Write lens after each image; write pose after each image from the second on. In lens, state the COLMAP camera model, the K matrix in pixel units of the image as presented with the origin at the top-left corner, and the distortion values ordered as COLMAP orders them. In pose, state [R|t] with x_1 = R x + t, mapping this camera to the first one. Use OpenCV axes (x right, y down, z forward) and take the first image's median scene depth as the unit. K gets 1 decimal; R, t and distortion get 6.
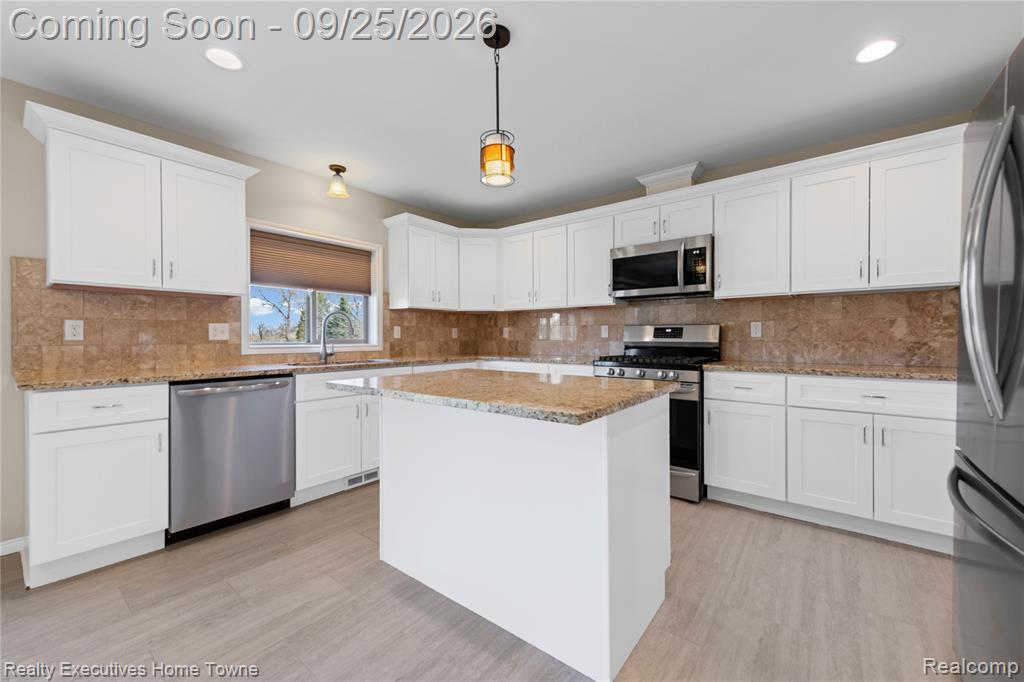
lens RADIAL K [[405.4, 0, 510.6], [0, 405.4, 341.8], [0, 0, 1]] dist [0.001558, -0.000015]
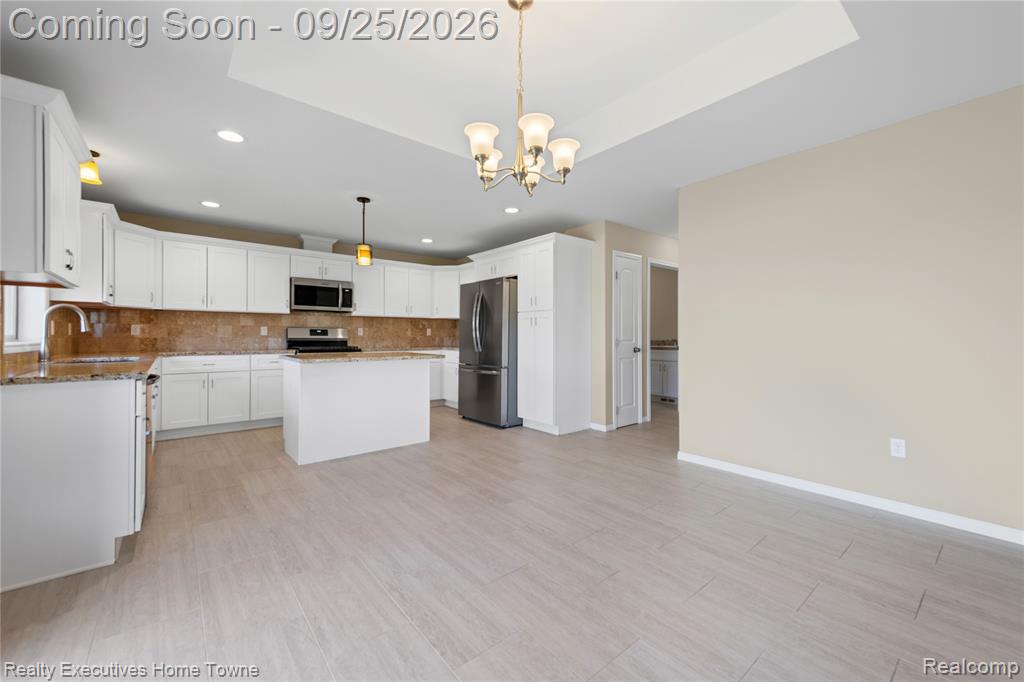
lens RADIAL K [[405.4, 0, 513.7], [0, 405.4, 337.3], [0, 0, 1]] dist [0.001558, -0.000015]
pose [[0.218400, 0.000654, 0.975859, -1.095928], [0.008220, 0.999963, -0.002510, 0.008050], [-0.975825, 0.008570, 0.218387, -0.156072]]
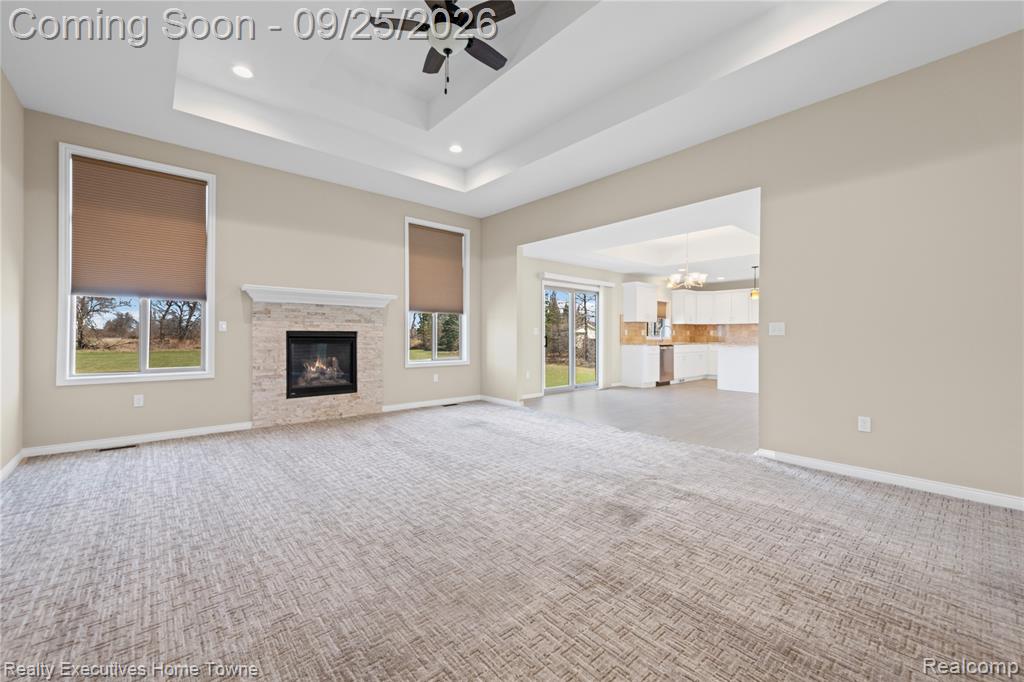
lens RADIAL K [[405.4, 0, 512.3], [0, 405.4, 337.9], [0, 0, 1]] dist [0.001558, -0.000015]
pose [[0.981016, 0.004686, -0.193869, -0.962852], [-0.005992, 0.999963, -0.006151, 0.038603], [0.193833, 0.007196, 0.981008, -2.124051]]
